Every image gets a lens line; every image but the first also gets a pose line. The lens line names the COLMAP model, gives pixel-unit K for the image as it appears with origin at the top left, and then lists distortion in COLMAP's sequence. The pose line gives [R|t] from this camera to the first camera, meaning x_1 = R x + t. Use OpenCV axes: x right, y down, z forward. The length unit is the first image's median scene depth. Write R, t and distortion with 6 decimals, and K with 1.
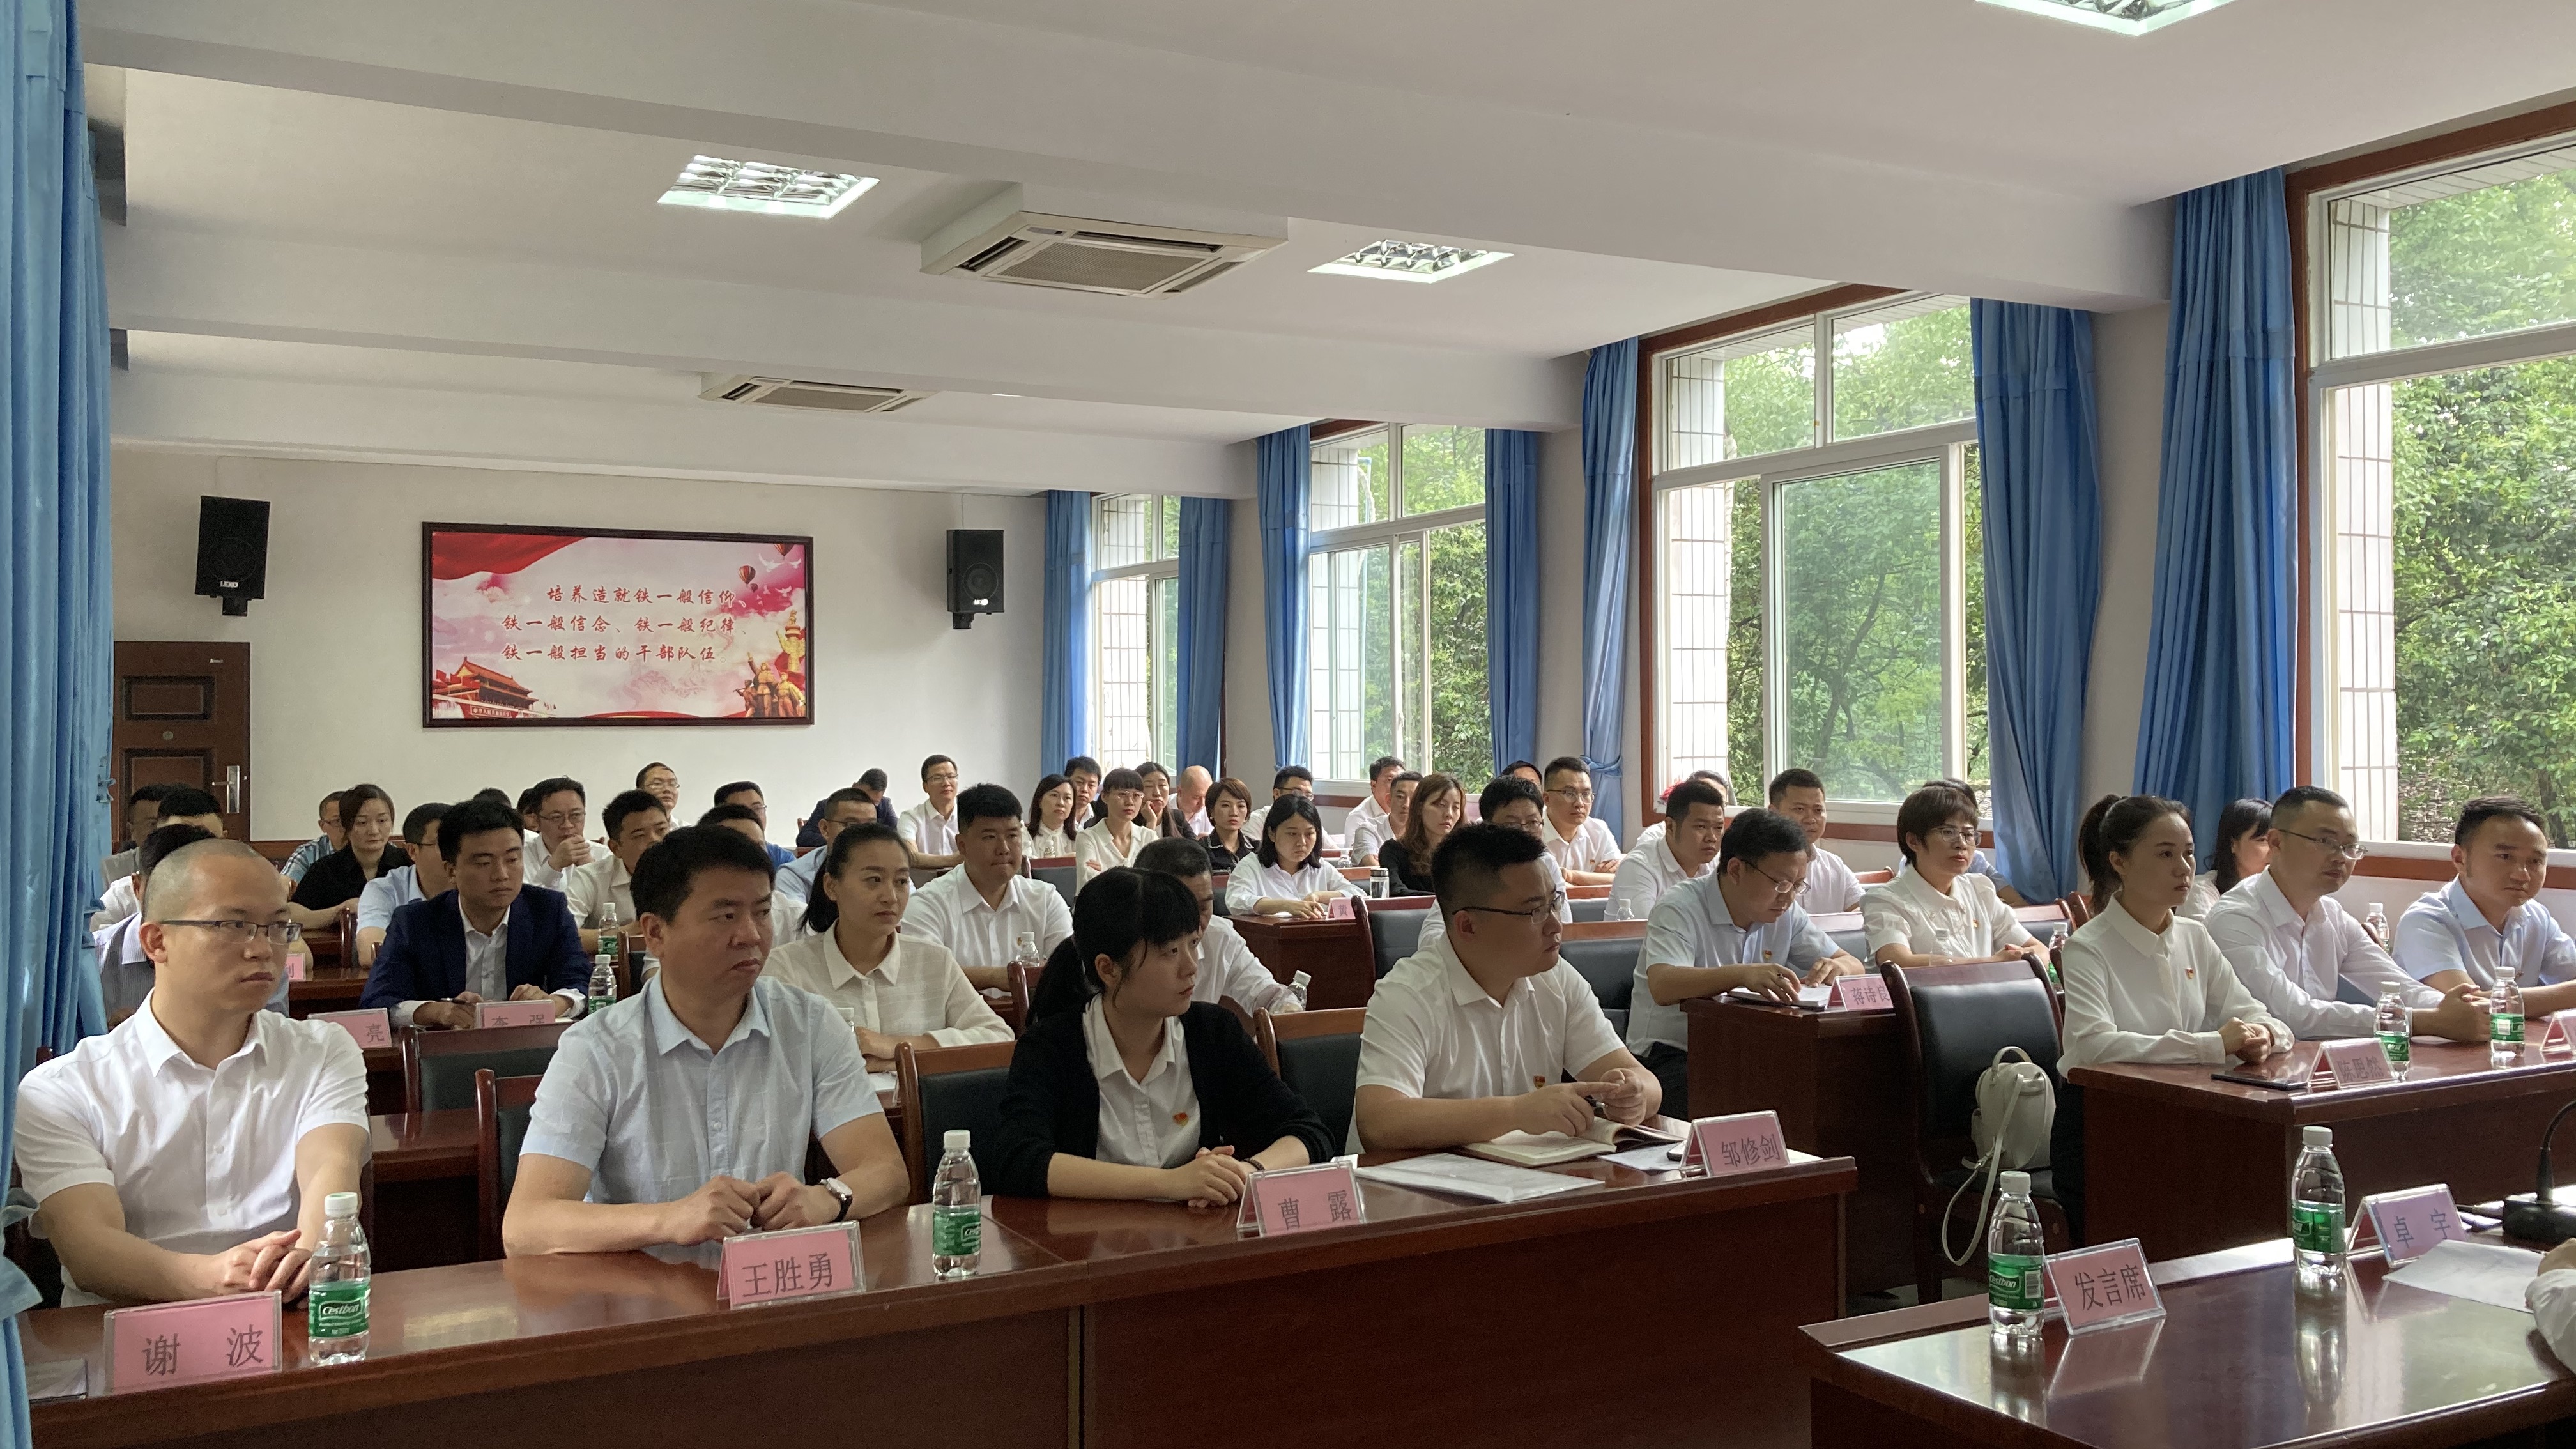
lens RADIAL K [[2068.2, 0, 1298.9], [0, 2068.2, 704.5], [0, 0, 1]] dist [0.010388, -0.036673]
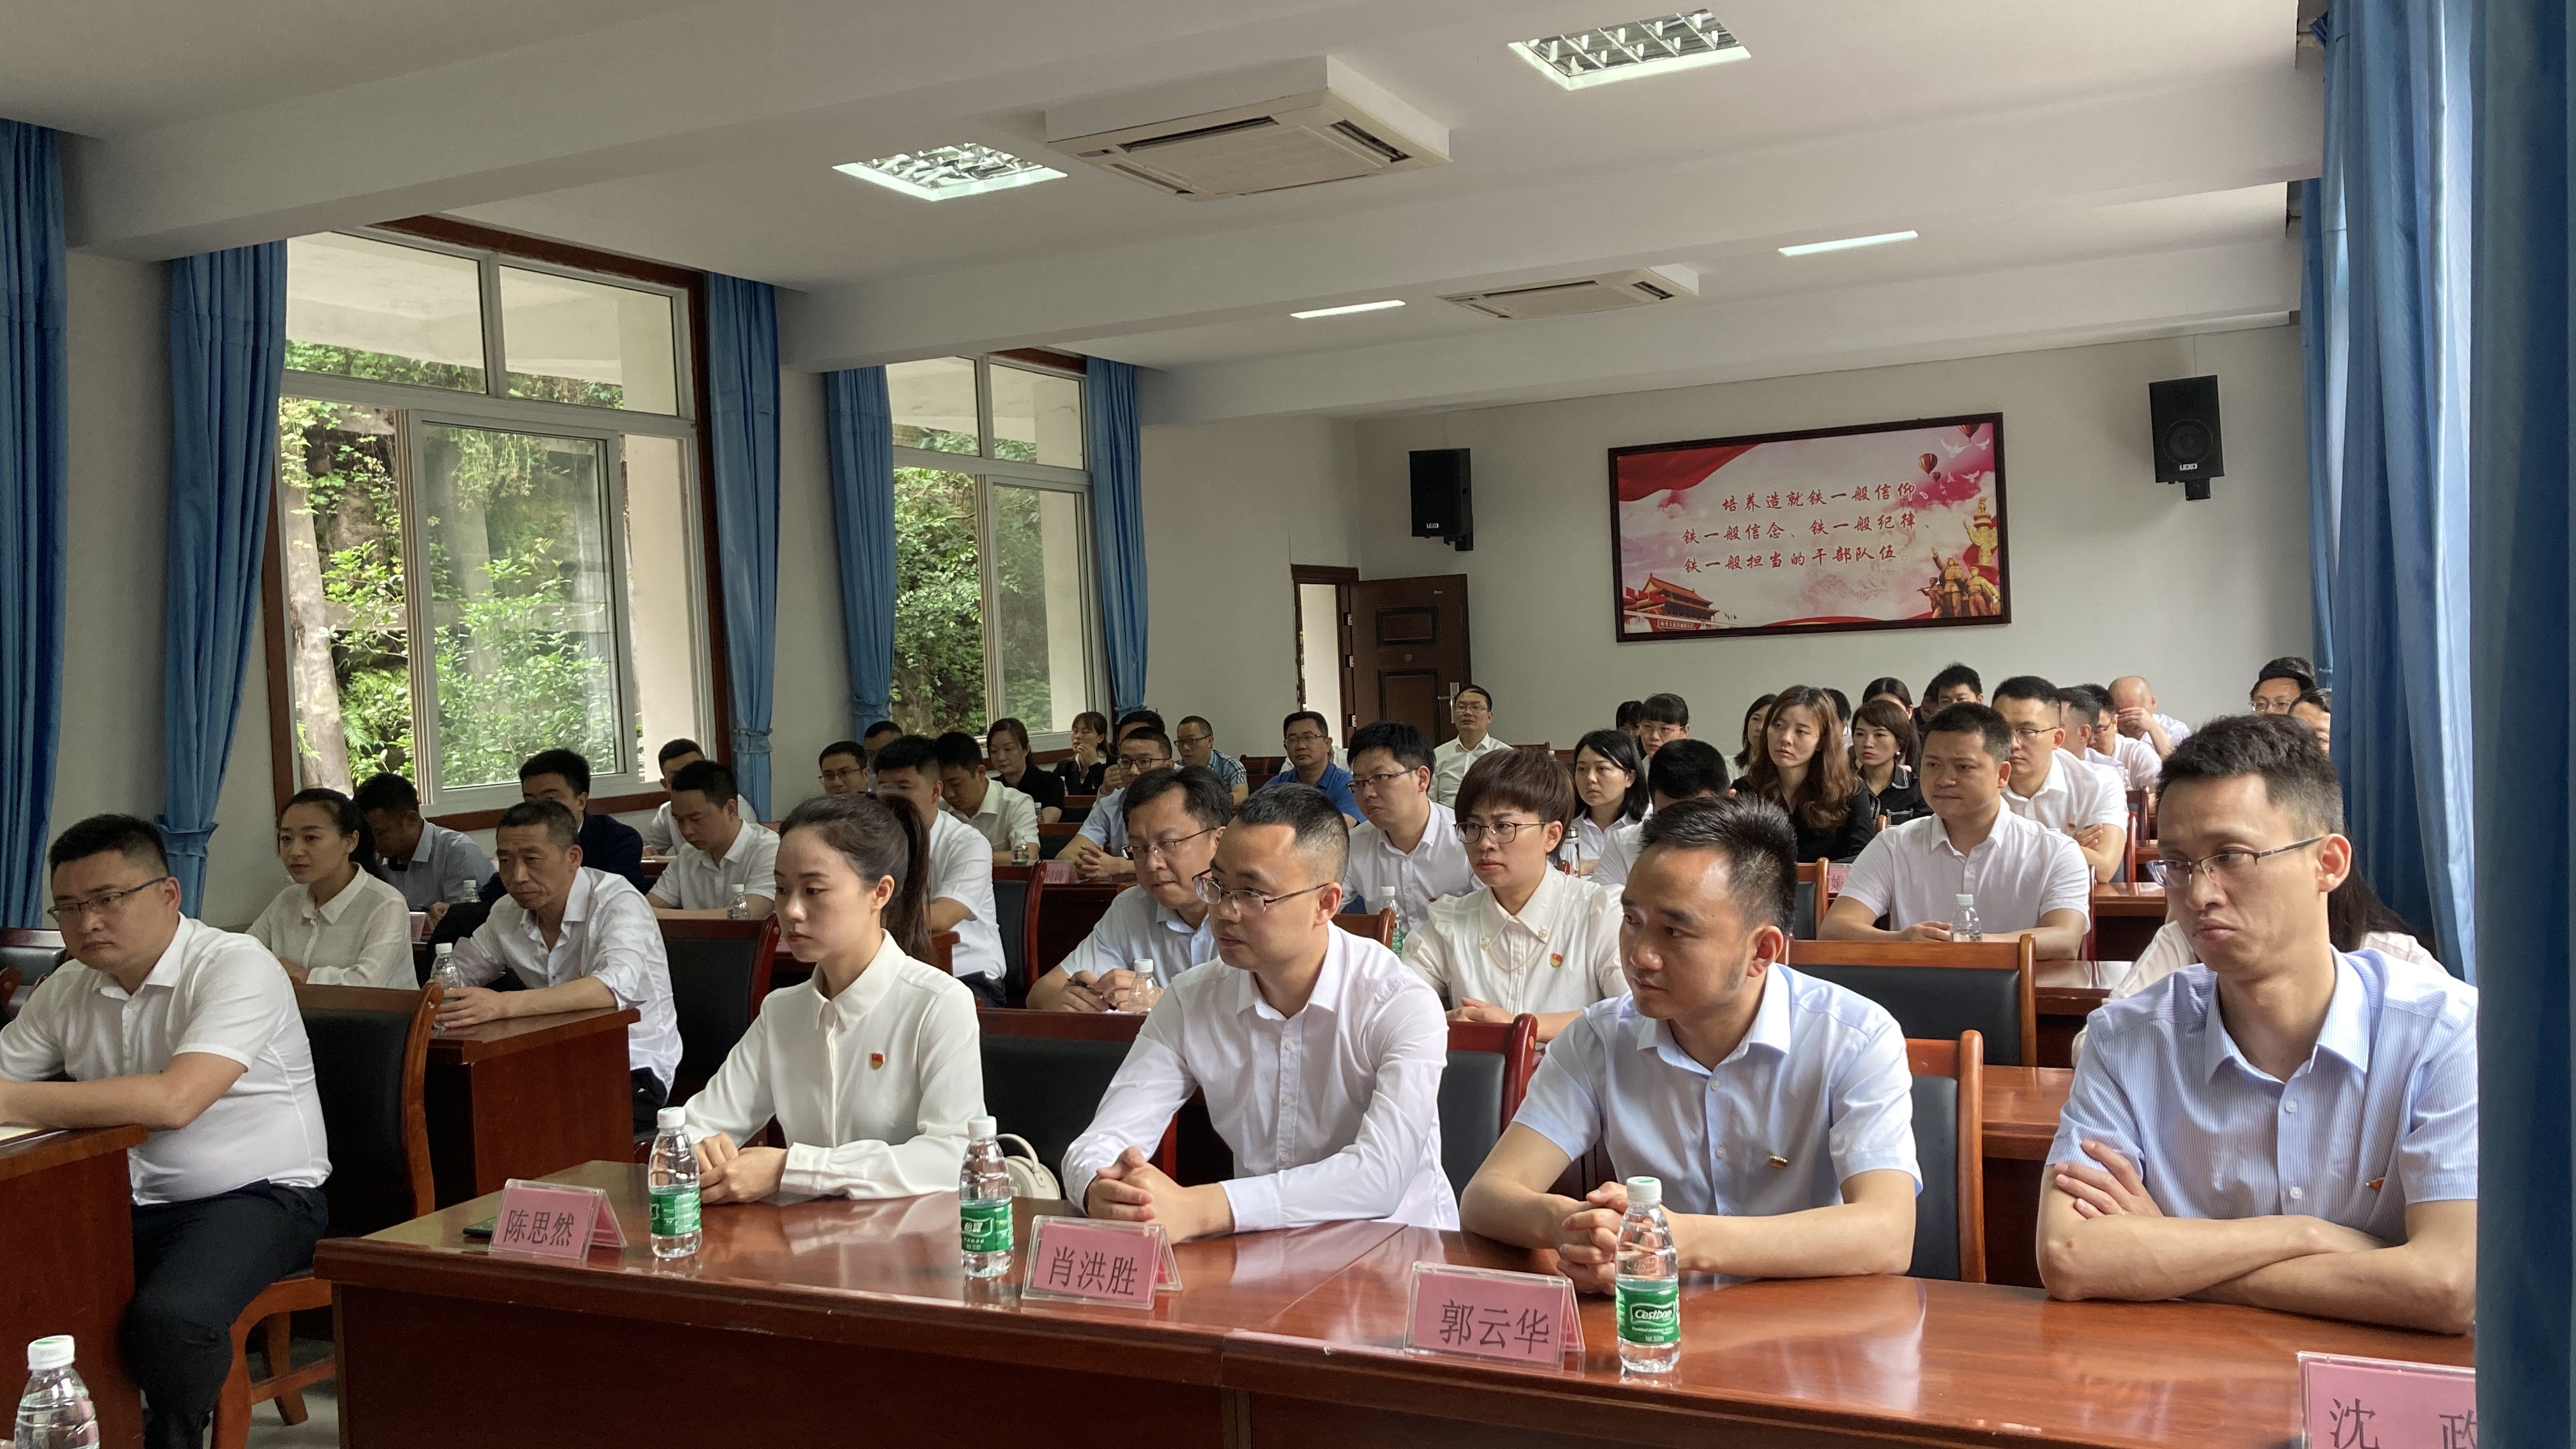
lens RADIAL K [[2068.2, 0, 1283.8], [0, 2068.2, 718.8], [0, 0, 1]] dist [0.010388, -0.036673]
pose [[0.586767, 0.000879, -0.809756, 0.332737], [0.052126, 0.997884, 0.038855, 0.000131], [0.808077, -0.065008, 0.585479, 0.233364]]
